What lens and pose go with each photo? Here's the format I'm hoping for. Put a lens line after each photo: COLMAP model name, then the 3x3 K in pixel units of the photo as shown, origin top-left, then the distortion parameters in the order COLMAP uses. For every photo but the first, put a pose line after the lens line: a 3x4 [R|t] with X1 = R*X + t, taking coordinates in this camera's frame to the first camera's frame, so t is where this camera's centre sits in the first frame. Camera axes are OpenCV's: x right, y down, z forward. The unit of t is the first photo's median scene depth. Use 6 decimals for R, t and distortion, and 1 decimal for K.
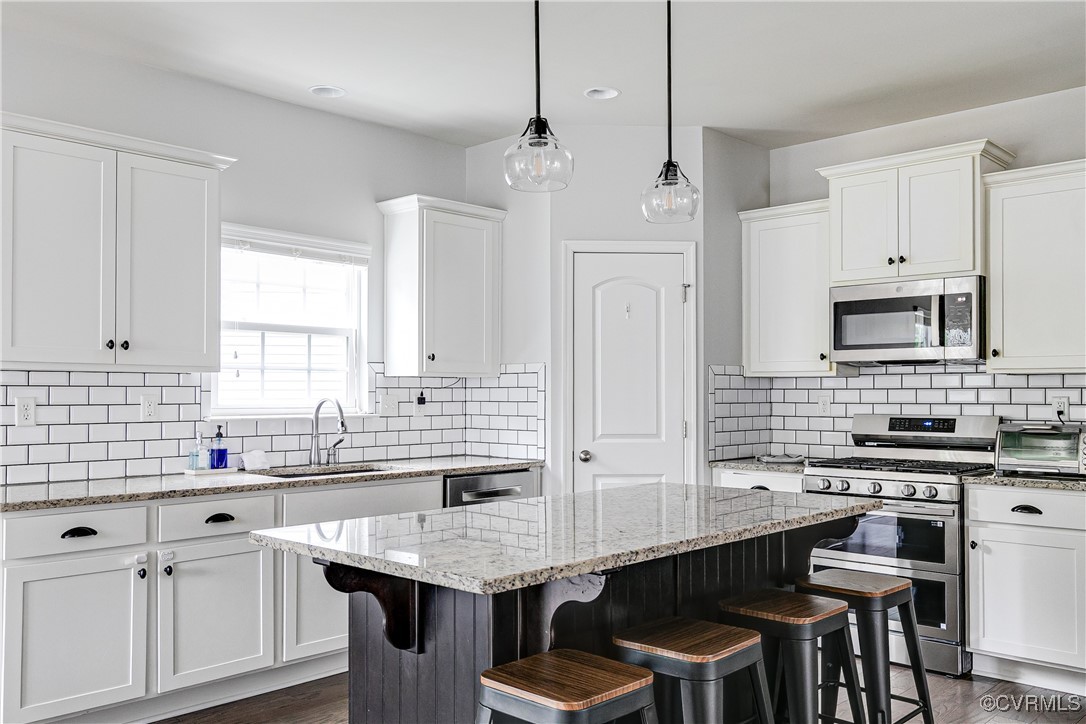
lens RADIAL K [[914.7, 0, 526.6], [0, 914.7, 380.2], [0, 0, 1]] dist [-0.005499, 0.000901]
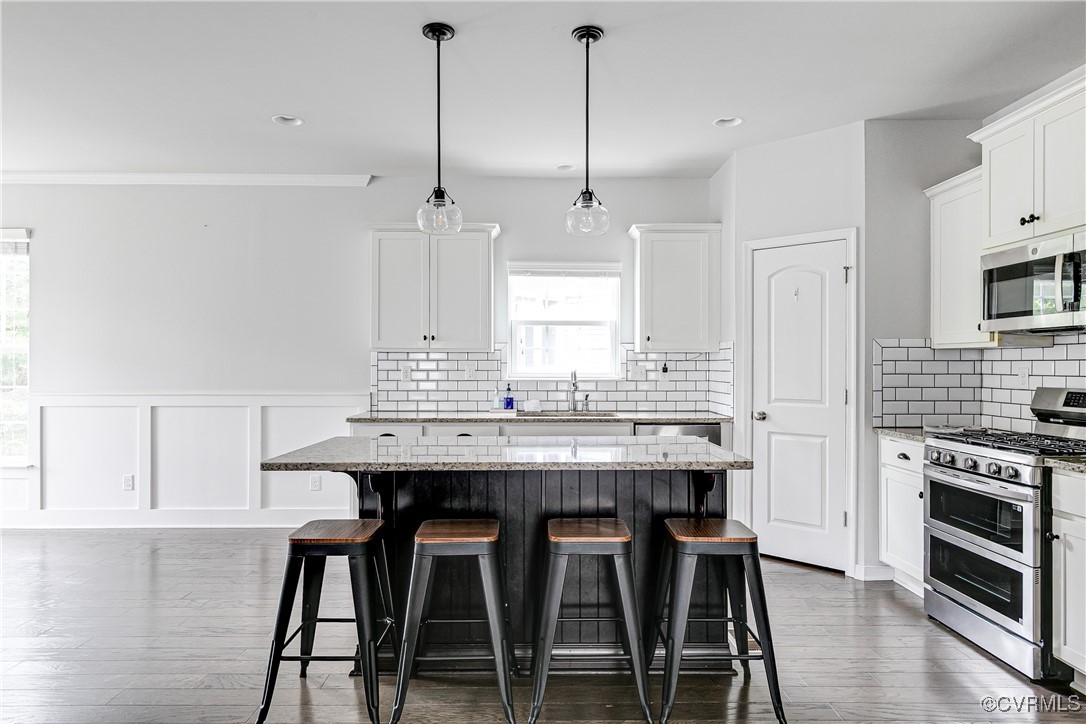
lens RADIAL K [[668.2, 0, 548.2], [0, 668.2, 363.0], [0, 0, 1]] dist [0.007386, -0.002723]
pose [[0.701059, -0.000648, -0.713103, 0.583575], [0.008930, 0.999929, 0.007870, 0.003073], [0.713048, -0.011886, 0.701015, 0.196808]]
